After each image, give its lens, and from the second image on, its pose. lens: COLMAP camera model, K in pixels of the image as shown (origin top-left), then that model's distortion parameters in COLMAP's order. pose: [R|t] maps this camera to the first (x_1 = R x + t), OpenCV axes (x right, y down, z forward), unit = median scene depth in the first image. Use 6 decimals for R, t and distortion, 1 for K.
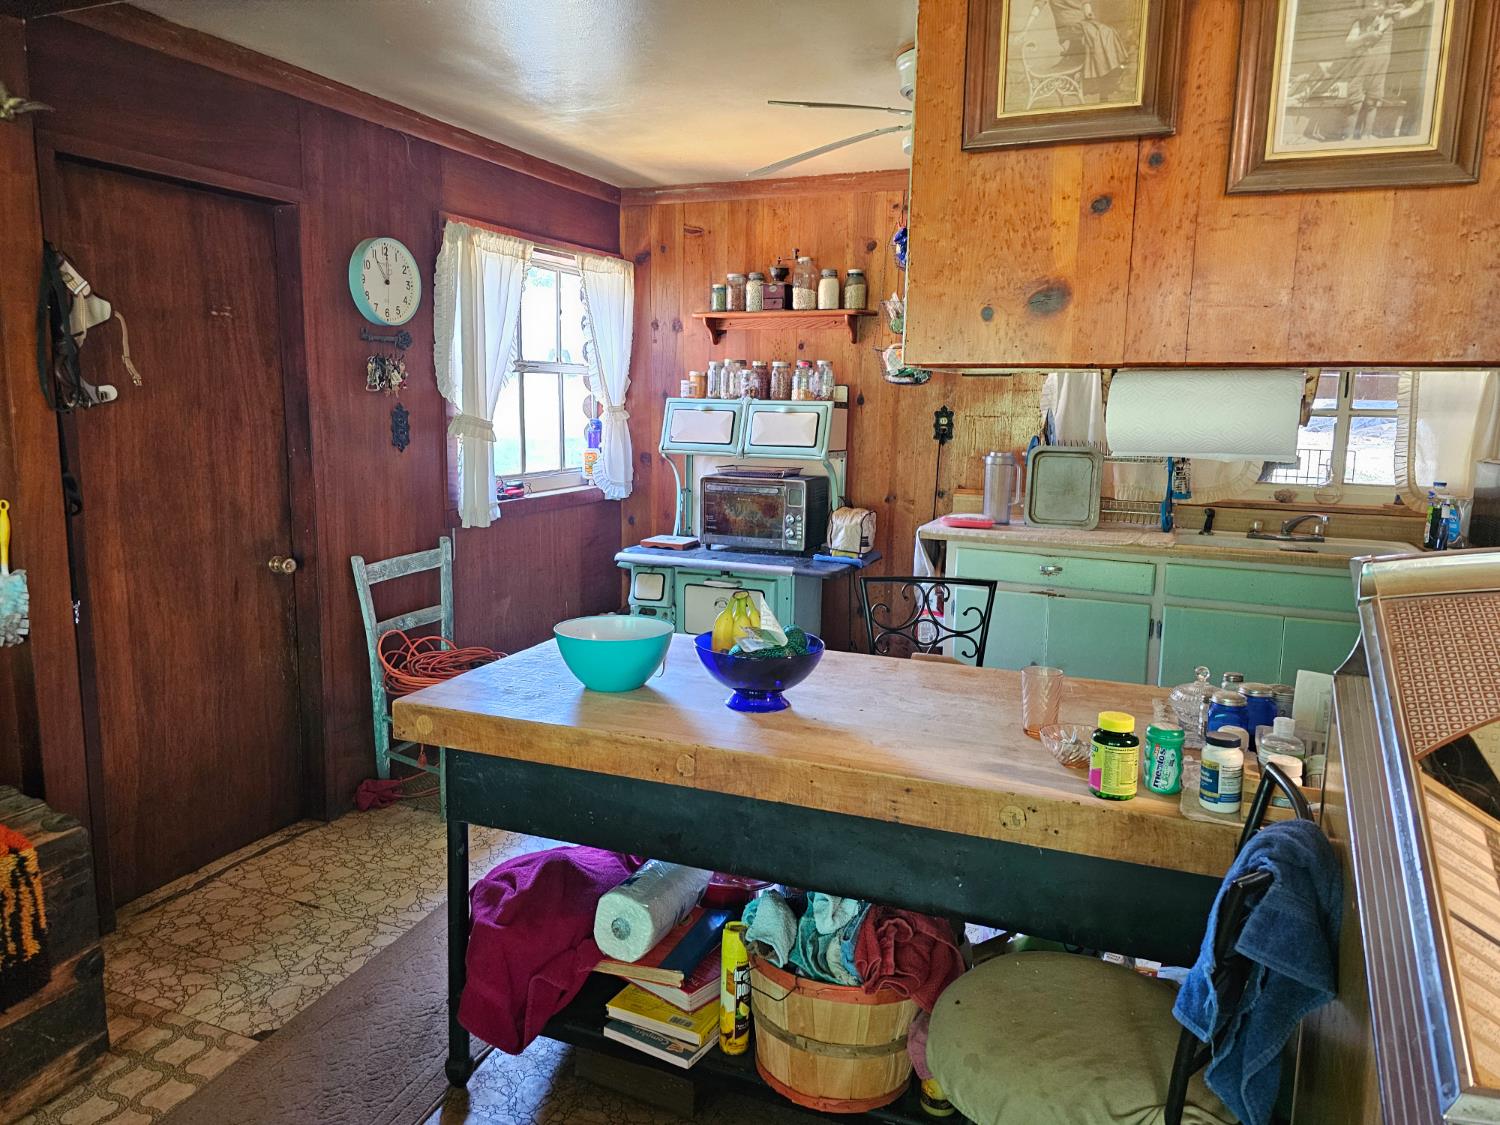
lens RADIAL K [[1018.3, 0, 746.1], [0, 1018.3, 564.7], [0, 0, 1]] dist [0.036991, -0.021319]
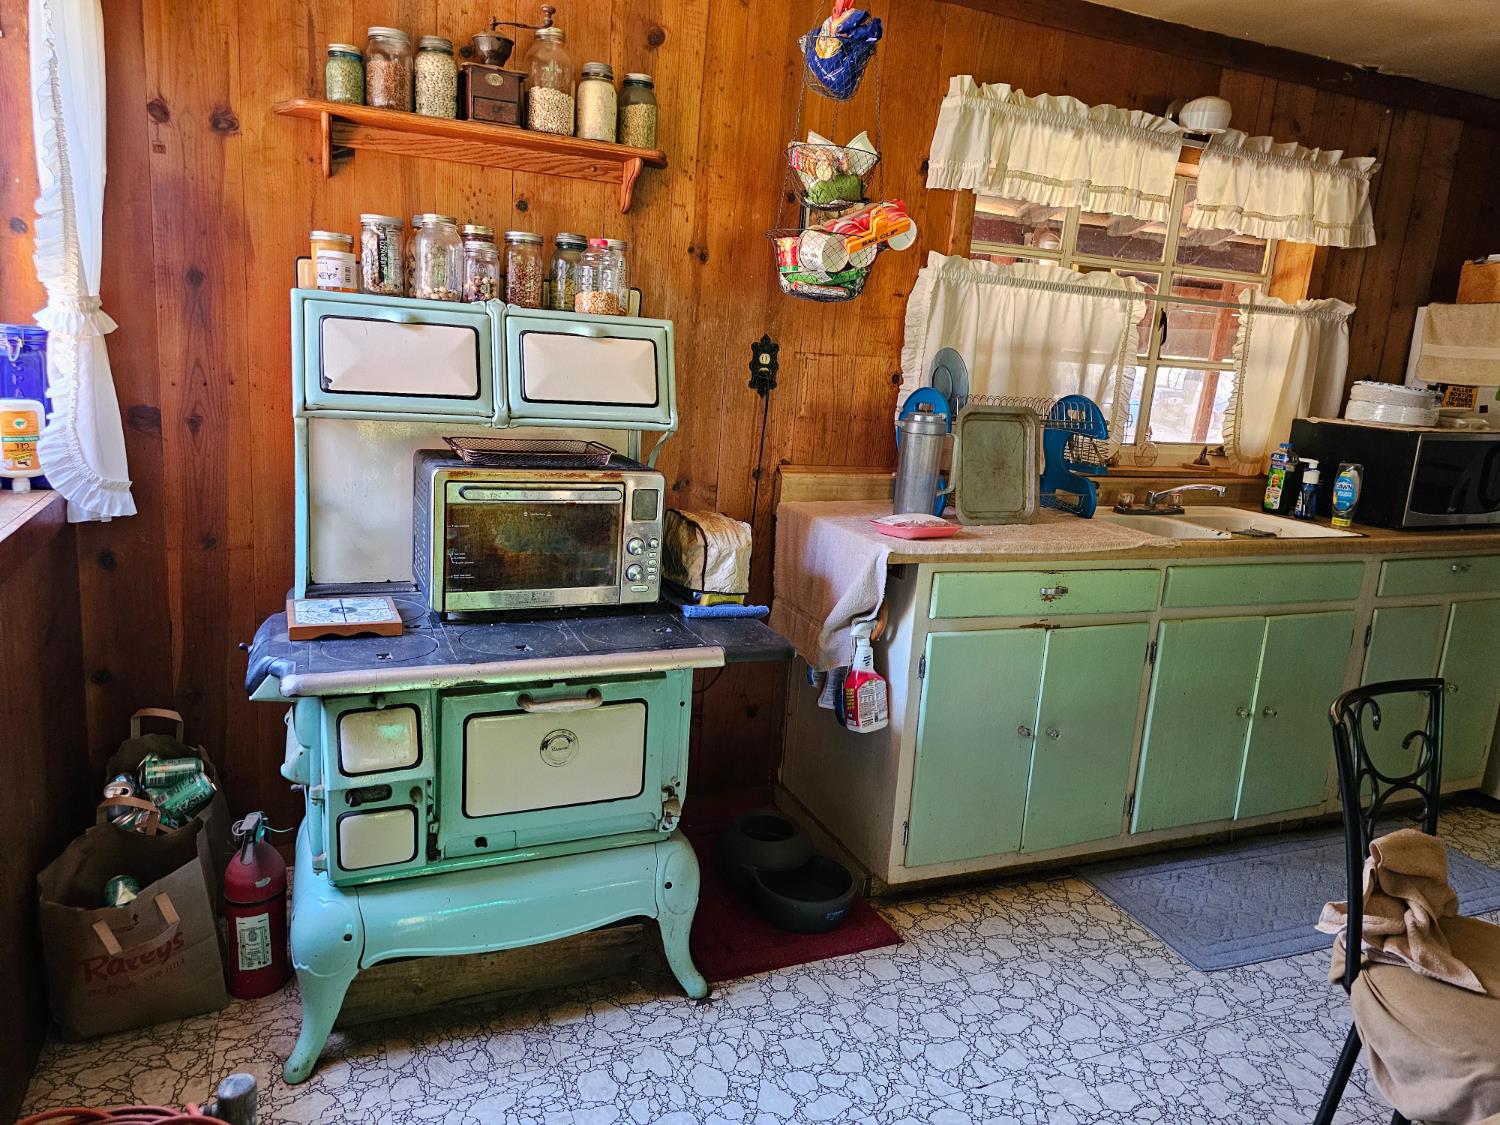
lens RADIAL K [[1018.3, 0, 752.9], [0, 1018.3, 555.8], [0, 0, 1]] dist [0.036991, -0.021319]
pose [[0.695444, -0.116222, 0.709119, -0.271091], [0.060228, 0.992789, 0.103649, -0.085943], [-0.716051, -0.029374, 0.697429, 0.564311]]
